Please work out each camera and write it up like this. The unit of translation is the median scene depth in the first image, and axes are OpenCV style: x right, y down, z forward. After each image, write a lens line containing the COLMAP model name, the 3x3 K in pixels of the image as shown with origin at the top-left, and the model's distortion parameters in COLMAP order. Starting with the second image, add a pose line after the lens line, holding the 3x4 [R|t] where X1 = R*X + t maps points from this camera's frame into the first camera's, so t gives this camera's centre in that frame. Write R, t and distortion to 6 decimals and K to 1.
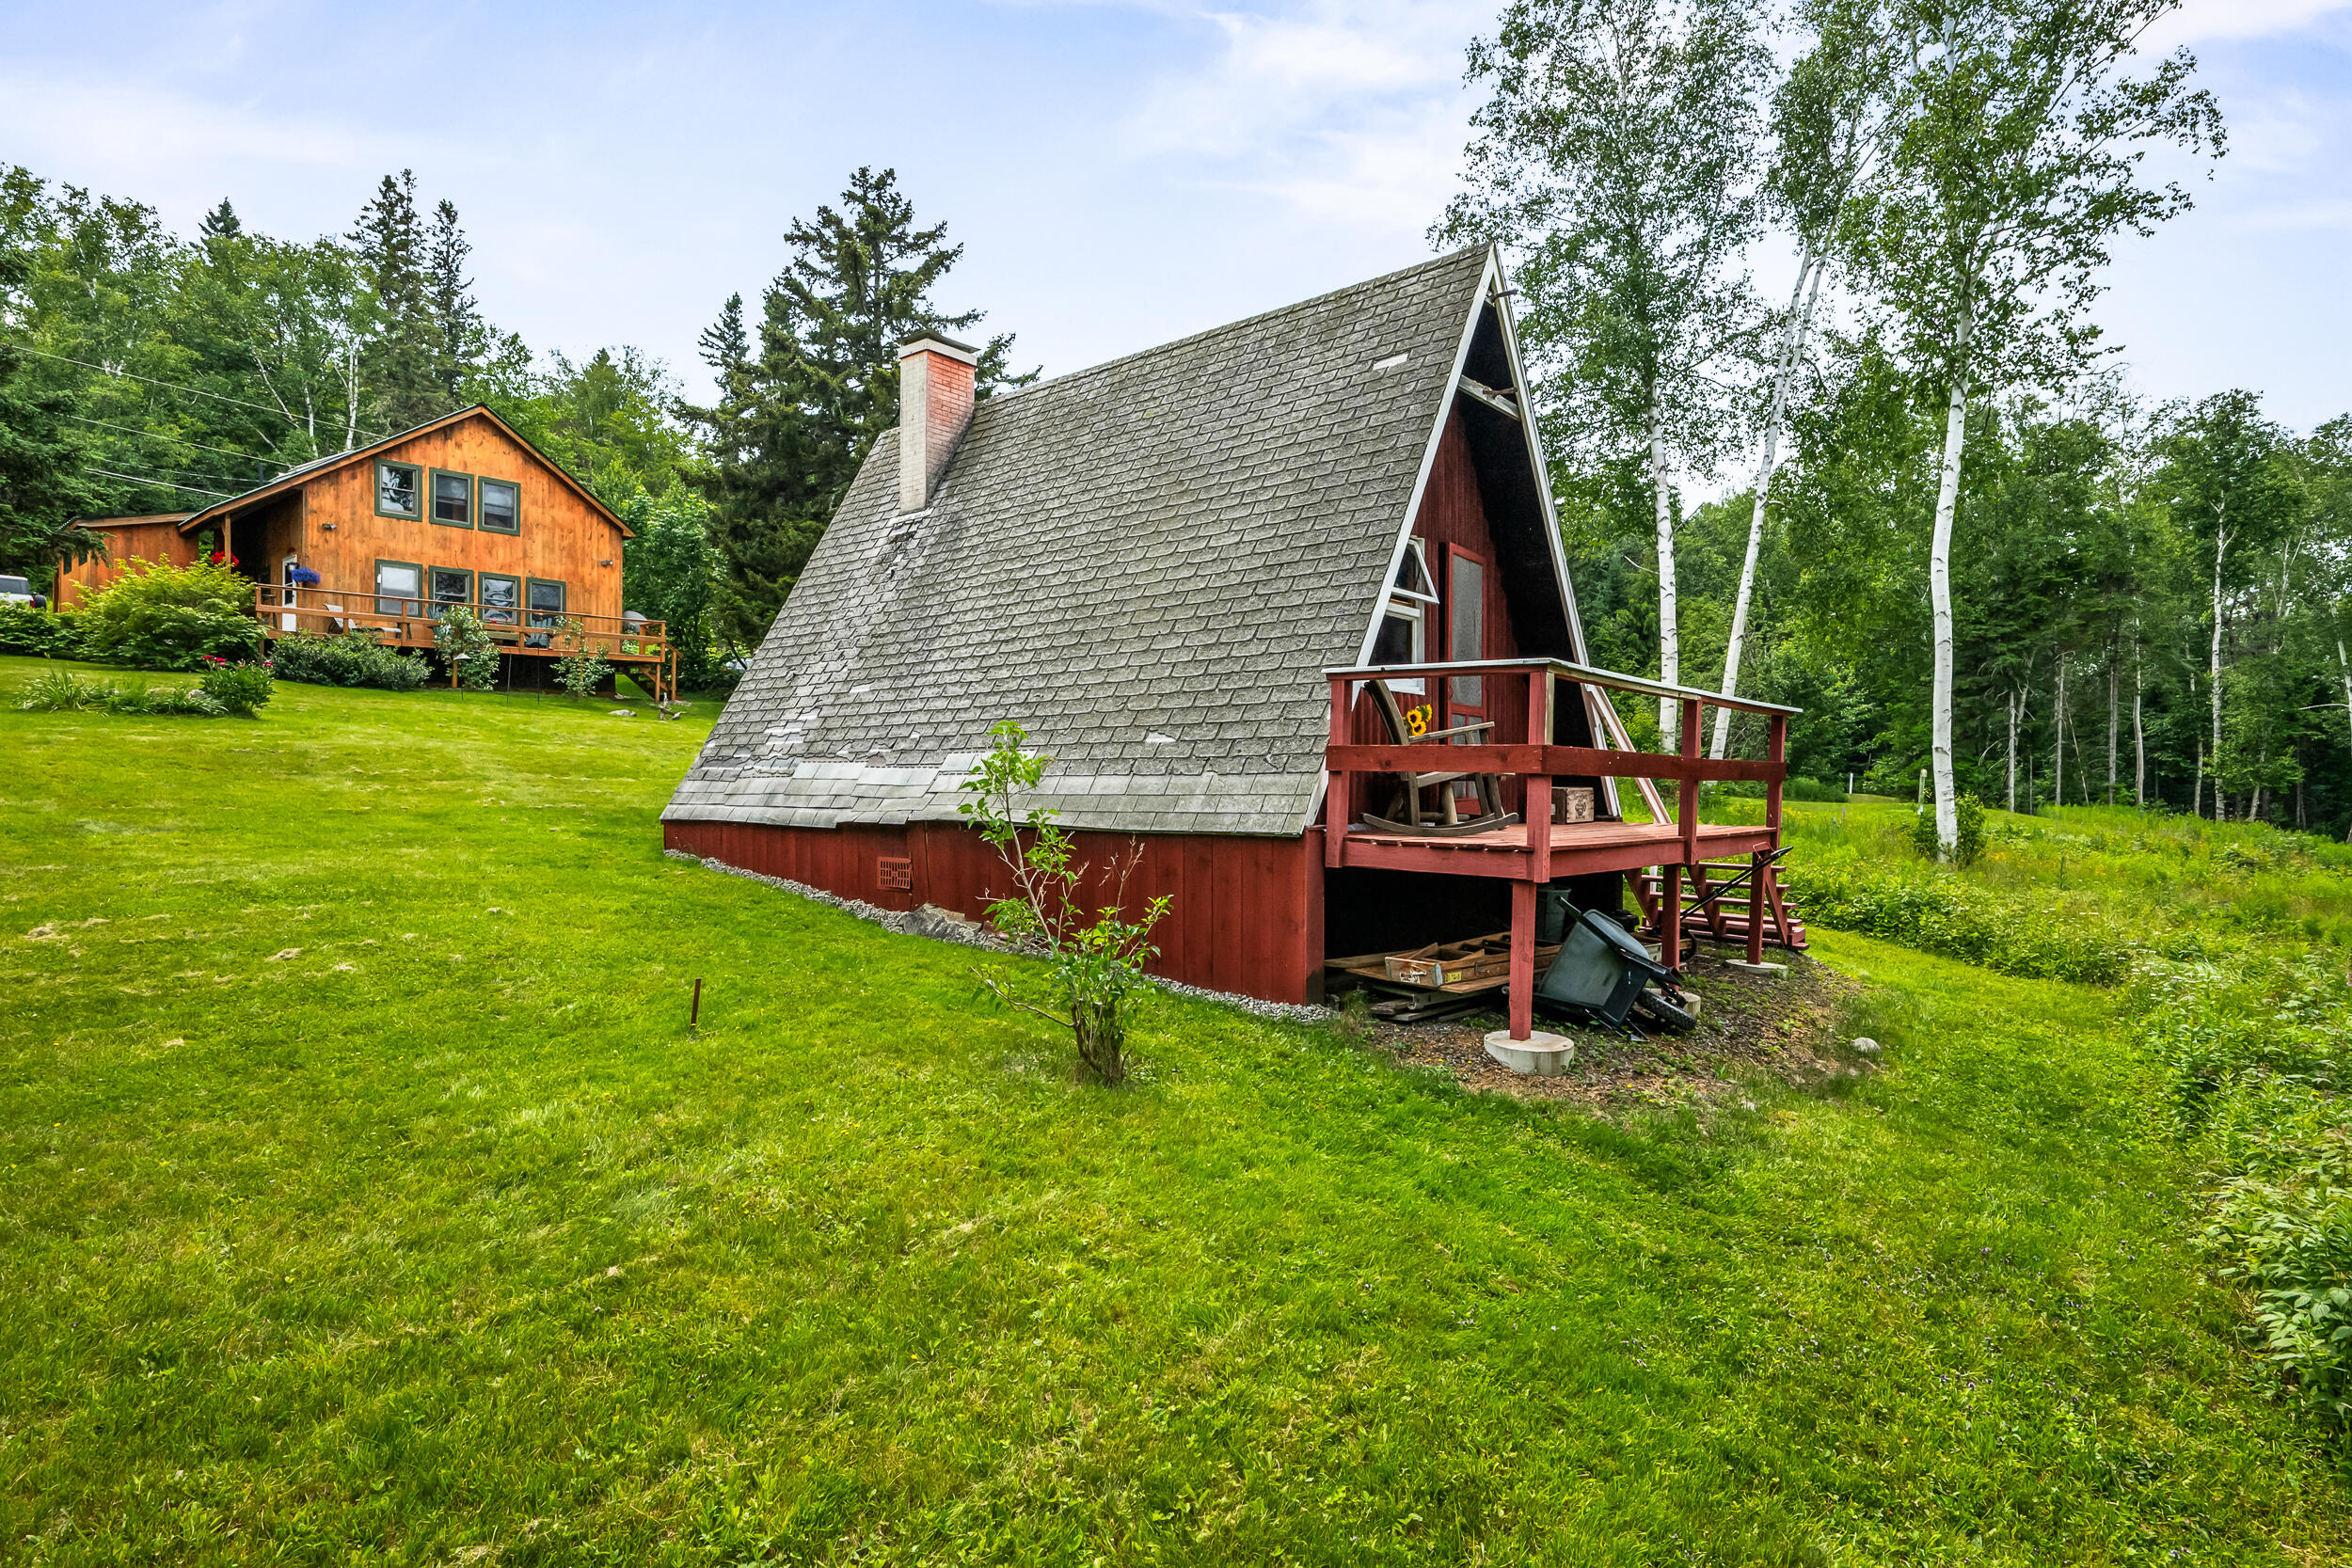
lens RADIAL K [[1255.2, 0, 1177.9], [0, 1255.2, 779.9], [0, 0, 1]] dist [0.006444, 0.002011]
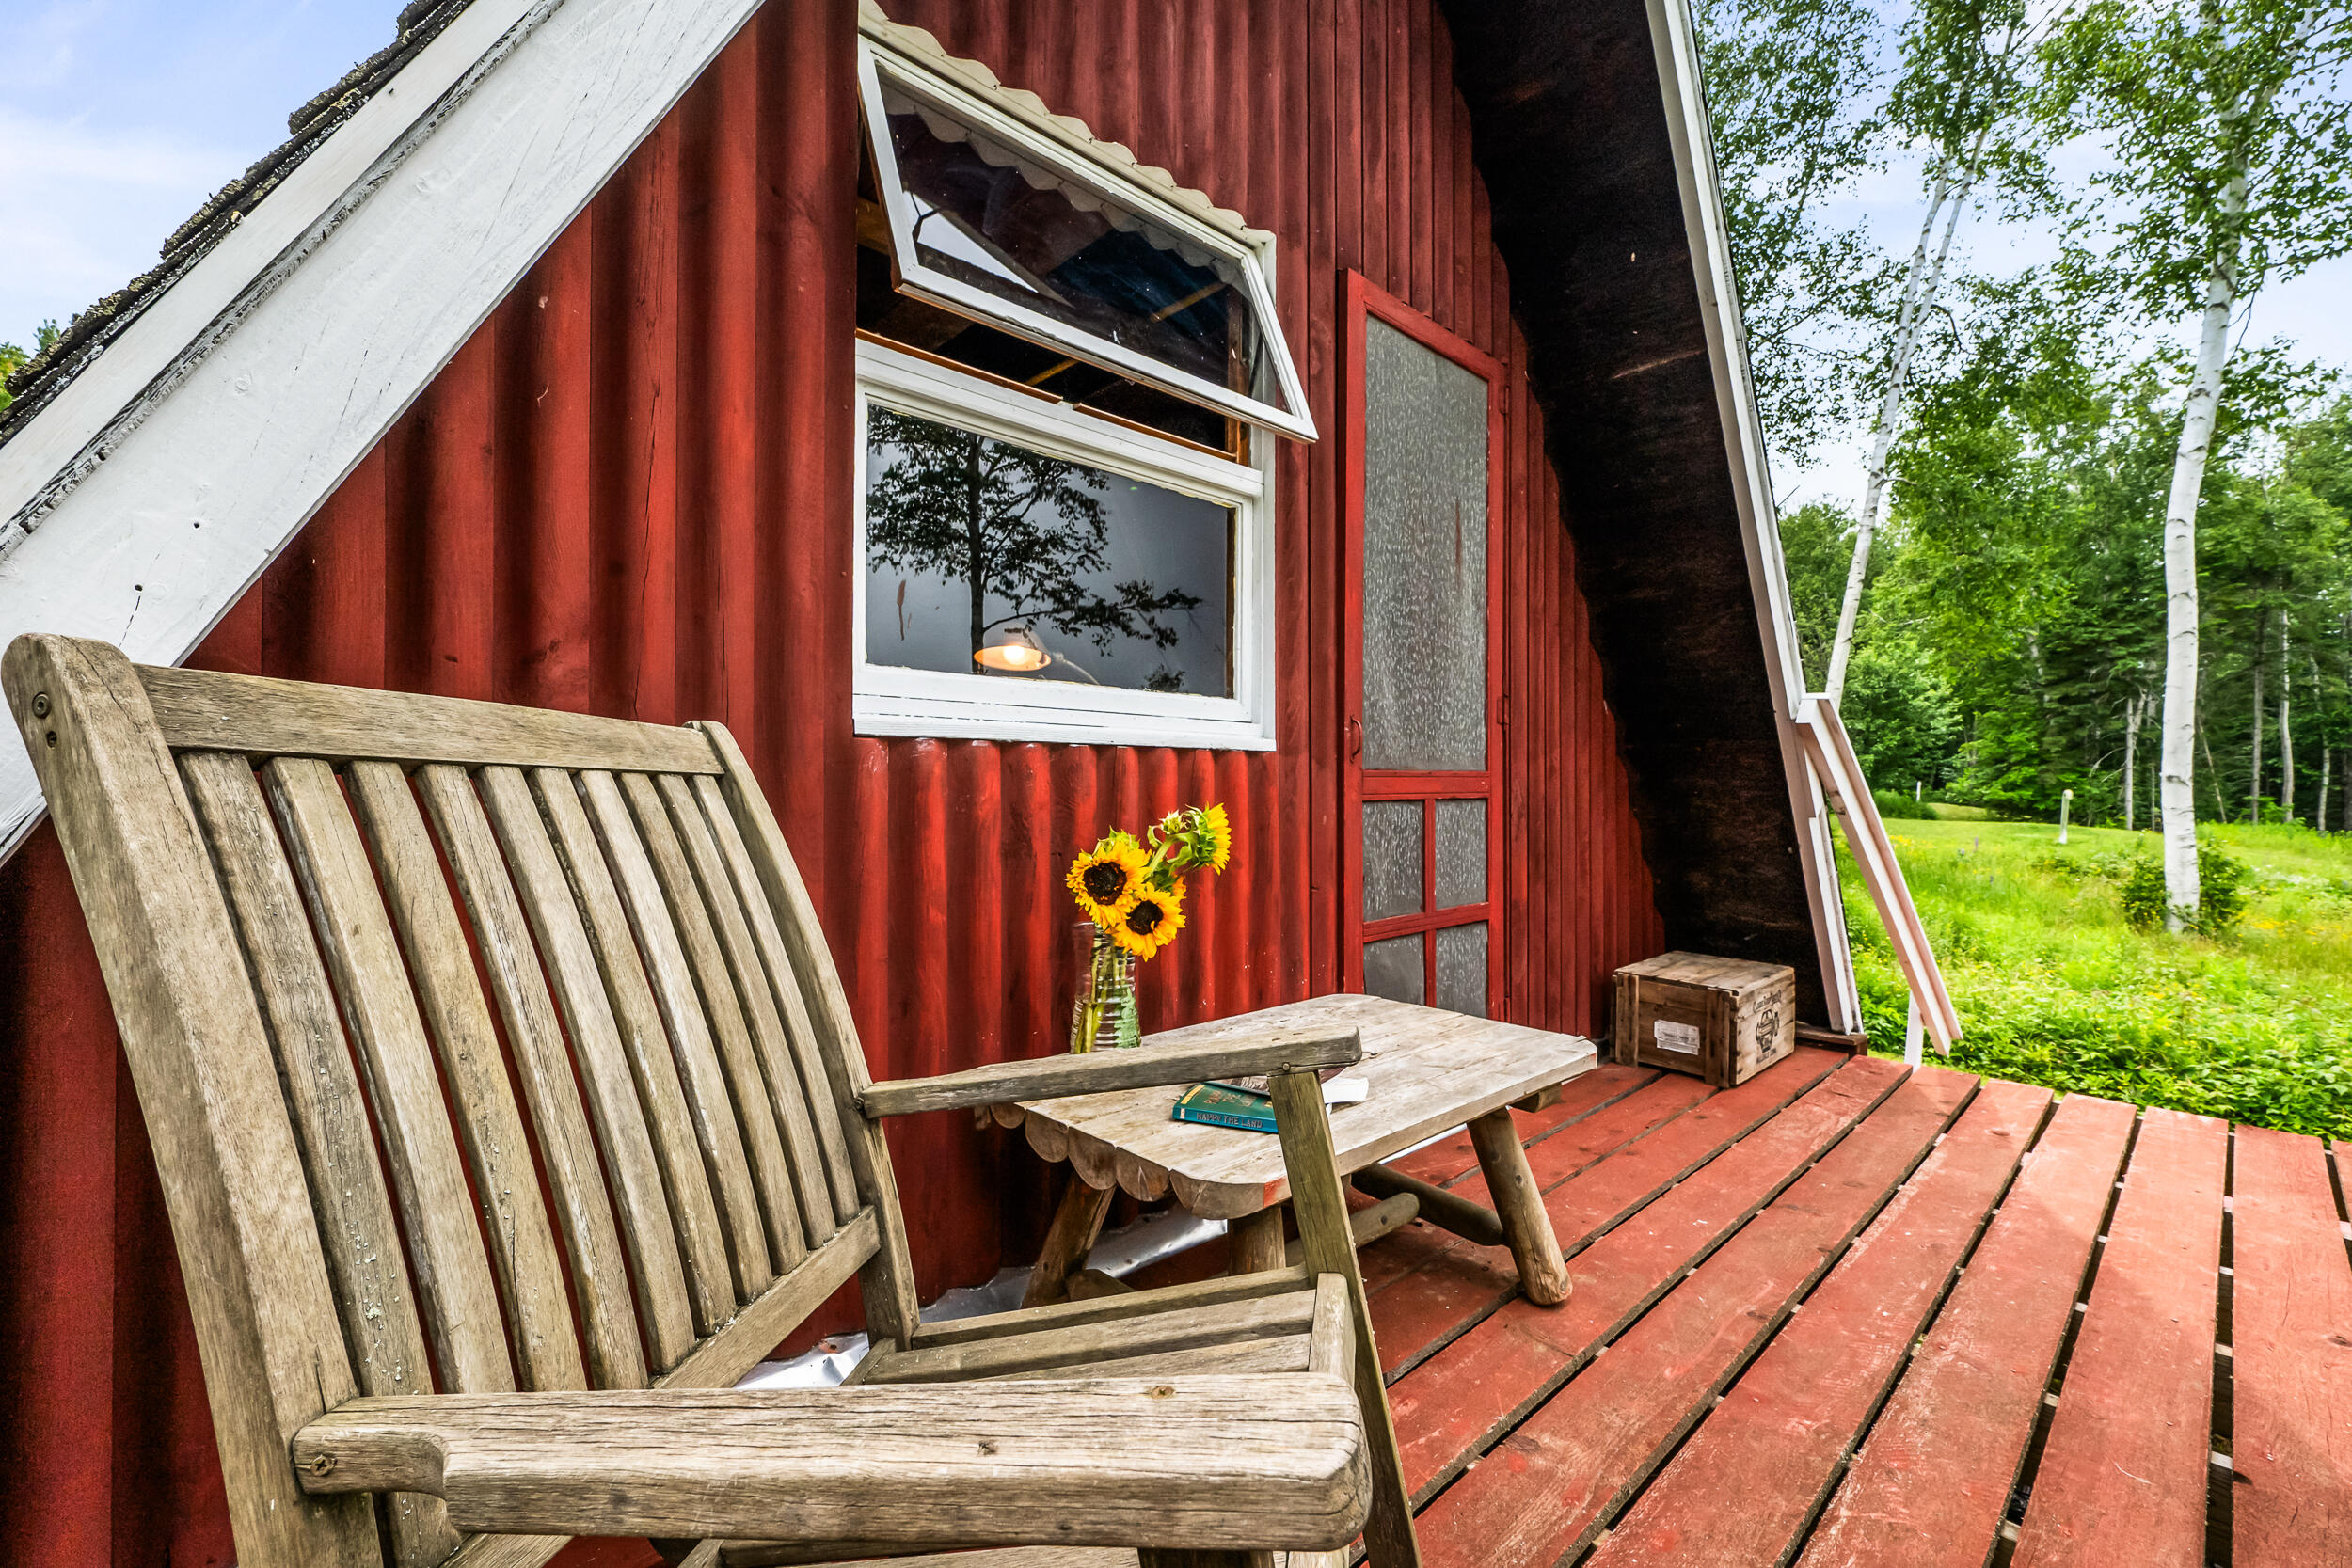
lens RADIAL K [[935.5, 0, 1103.8], [0, 935.5, 815.8], [0, 0, 1]] dist [-0.000005, -0.001602]
pose [[0.982078, 0.003513, -0.188440, 0.067803], [0.004087, 0.999194, 0.039931, -0.020738], [0.188429, -0.039986, 0.981273, 0.262291]]
